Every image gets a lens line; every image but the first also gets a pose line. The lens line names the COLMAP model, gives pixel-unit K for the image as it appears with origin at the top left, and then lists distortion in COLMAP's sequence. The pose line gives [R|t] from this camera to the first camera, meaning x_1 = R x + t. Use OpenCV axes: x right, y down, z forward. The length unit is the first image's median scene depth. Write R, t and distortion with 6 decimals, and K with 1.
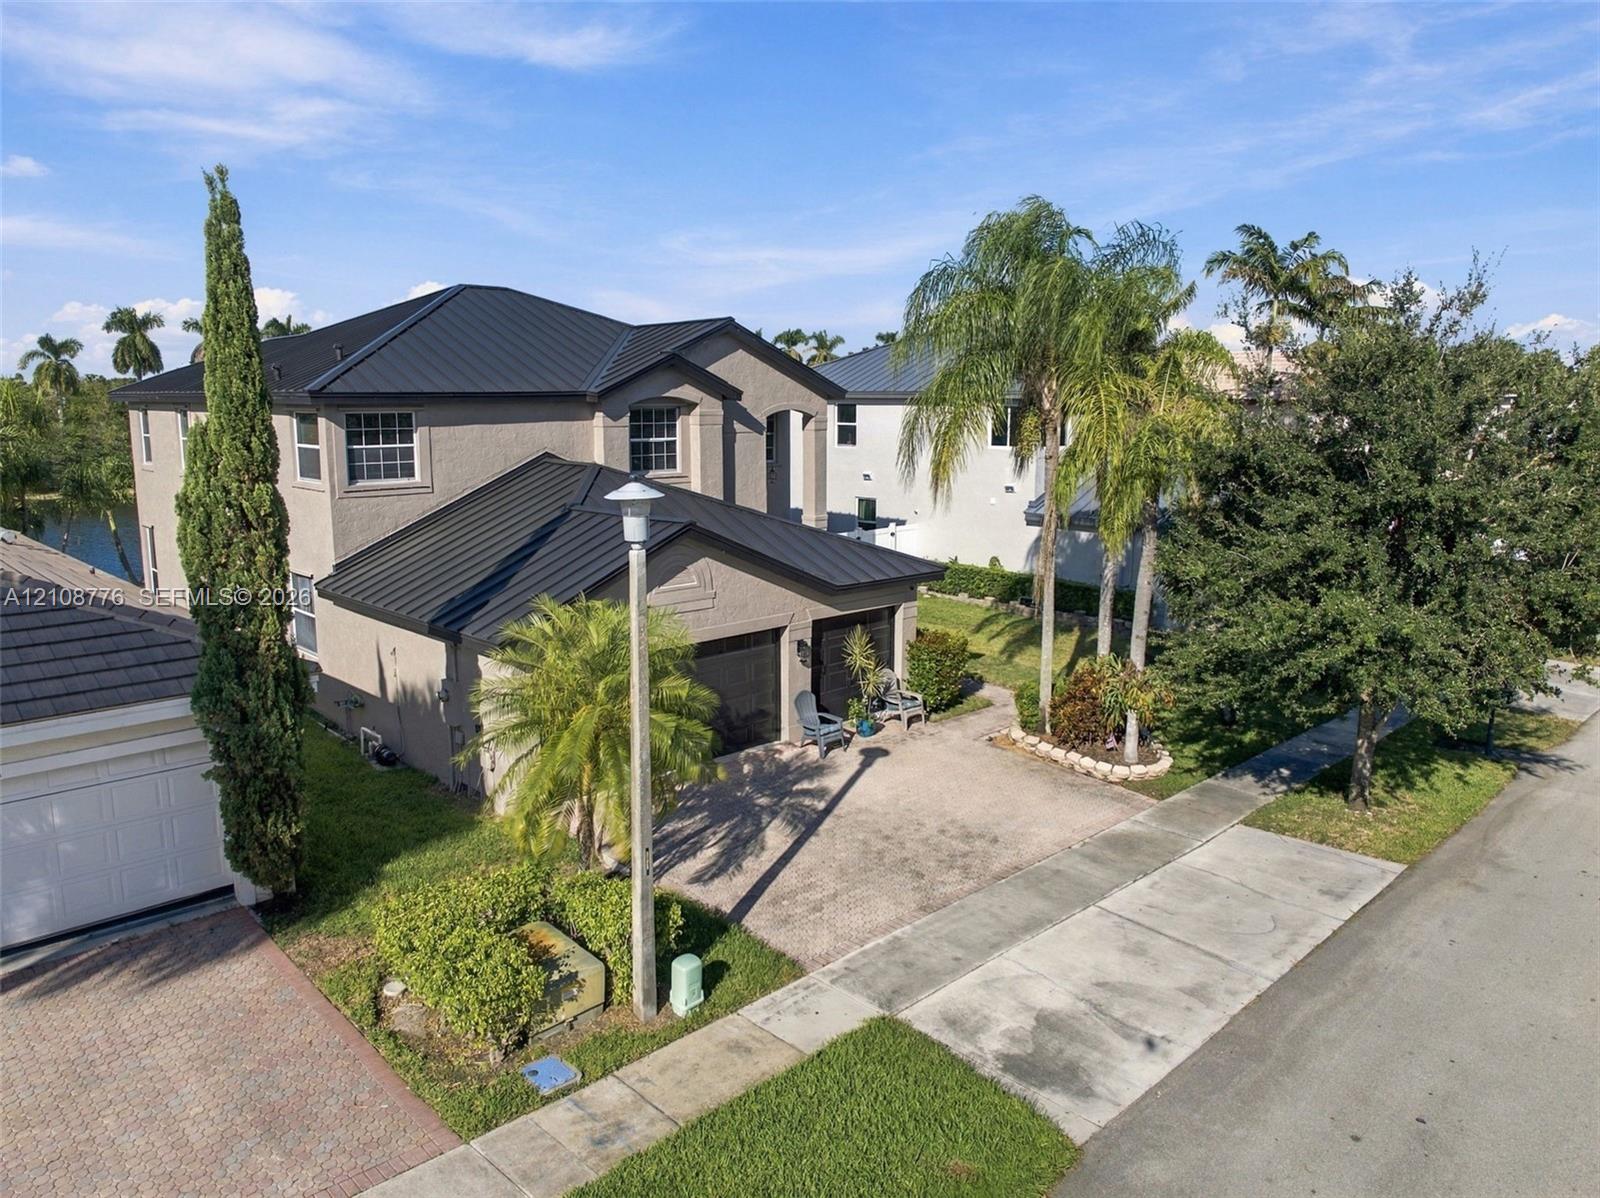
lens RADIAL K [[1113.5, 0, 800.0], [0, 1113.5, 599.0], [0, 0, 1]] dist [-0.040718, 0.000345]
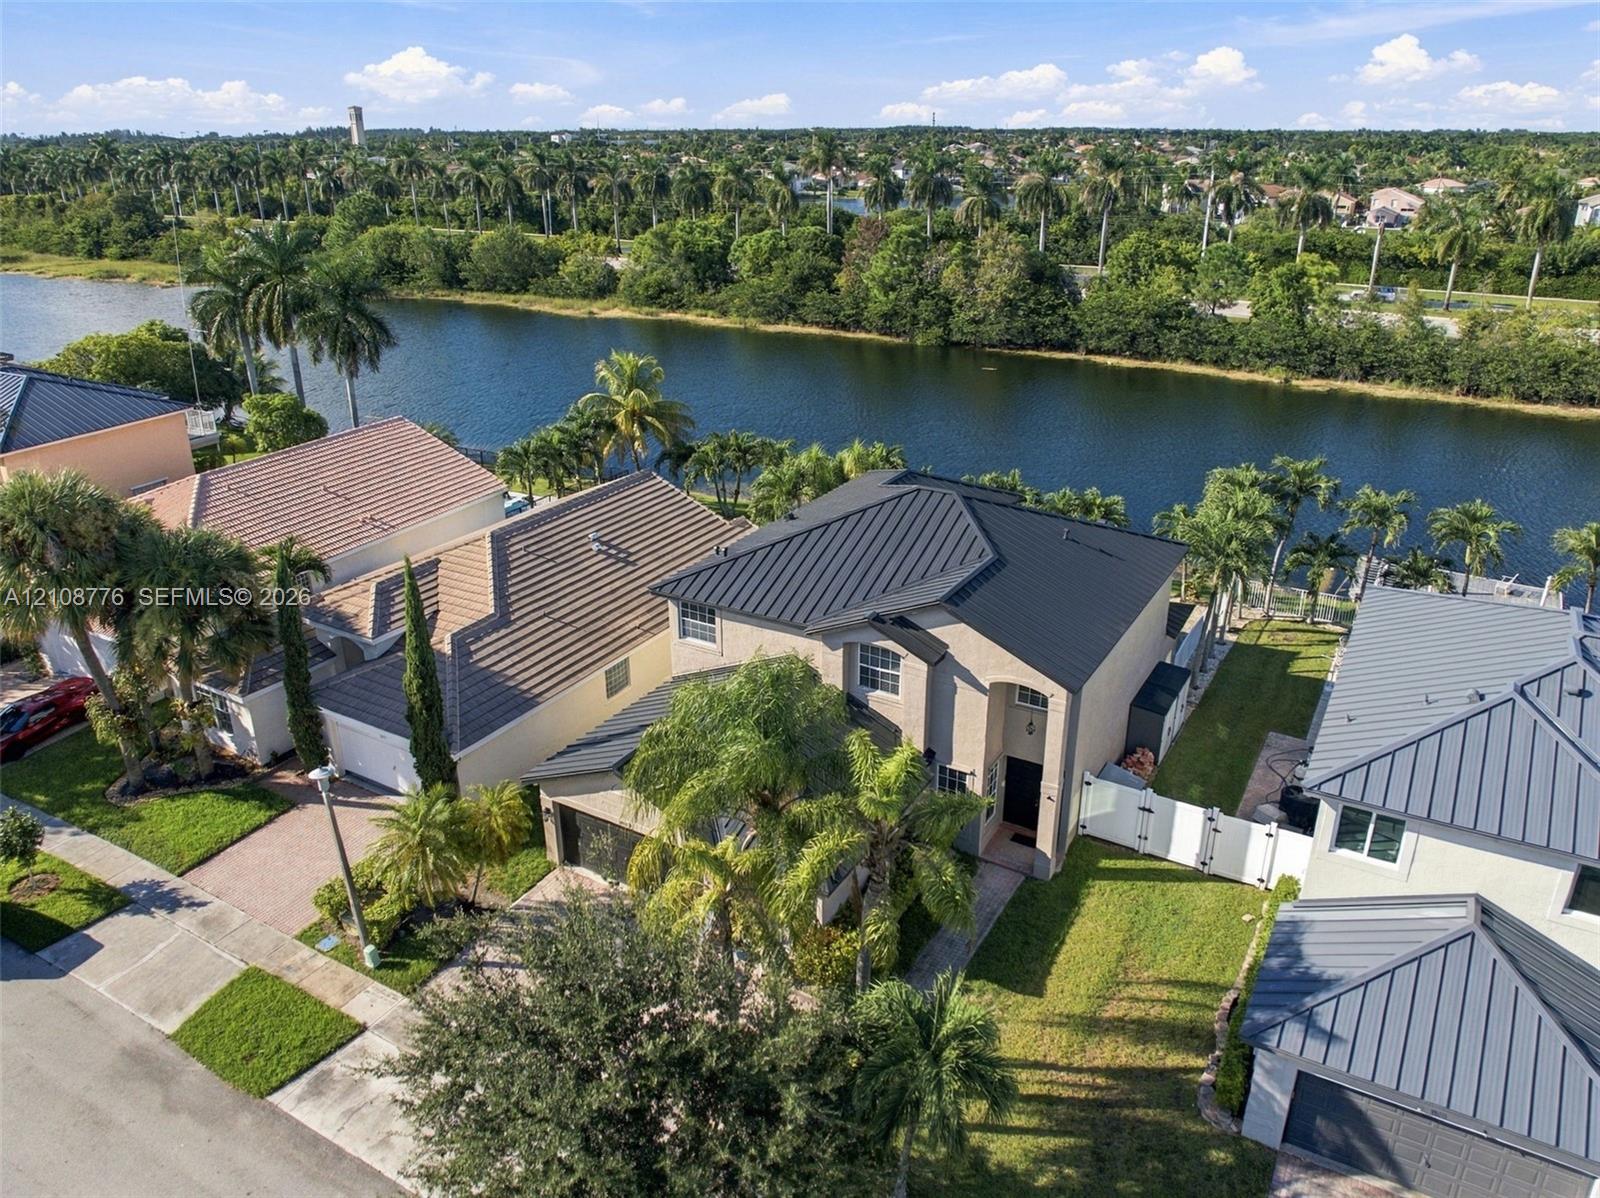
lens RADIAL K [[1113.5, 0, 800.0], [0, 1113.5, 599.0], [0, 0, 1]] dist [-0.040718, 0.000345]
pose [[0.259369, 0.370394, -0.891928, 1.105098], [-0.164978, 0.926951, 0.336963, -0.739330], [0.951583, 0.059750, 0.301529, 0.629841]]
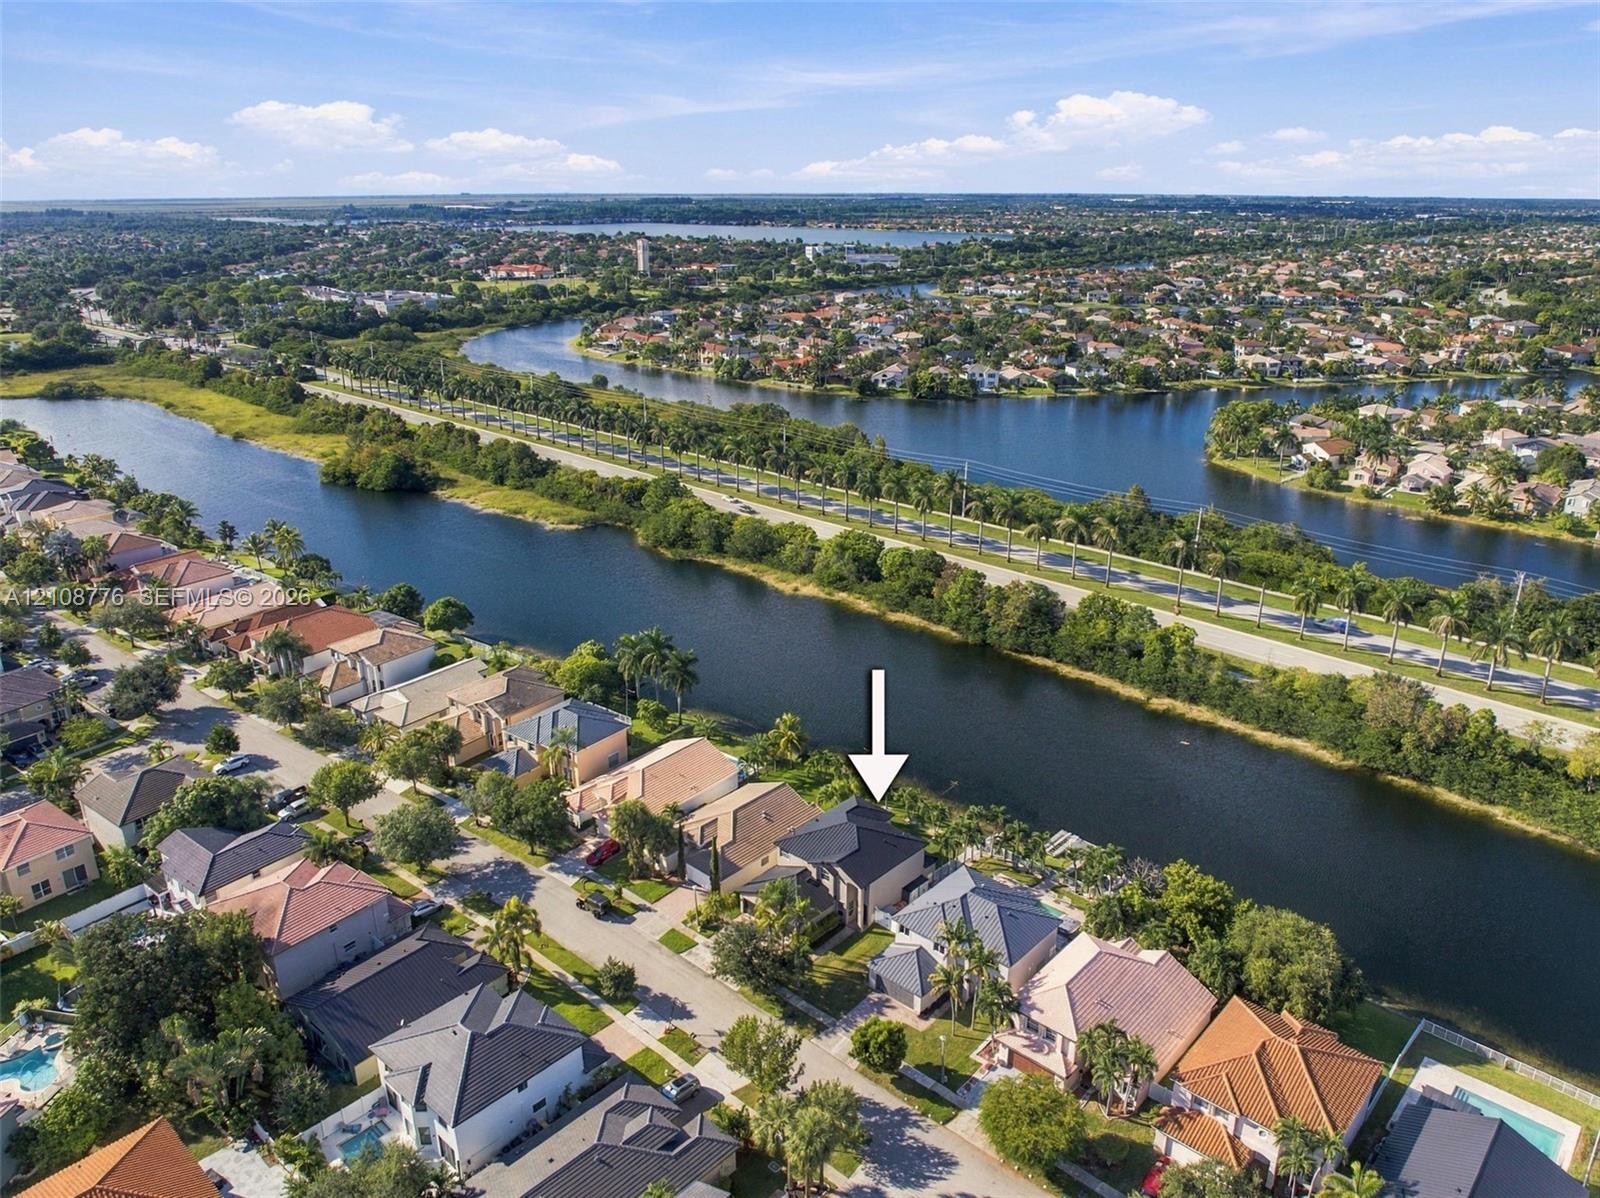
lens RADIAL K [[1113.5, 0, 800.0], [0, 1113.5, 599.0], [0, 0, 1]] dist [-0.040718, 0.000345]
pose [[0.047409, 0.342665, -0.938261, 4.841117], [-0.173569, 0.927853, 0.330094, -3.428650], [0.983680, 0.147204, 0.103465, 0.230563]]
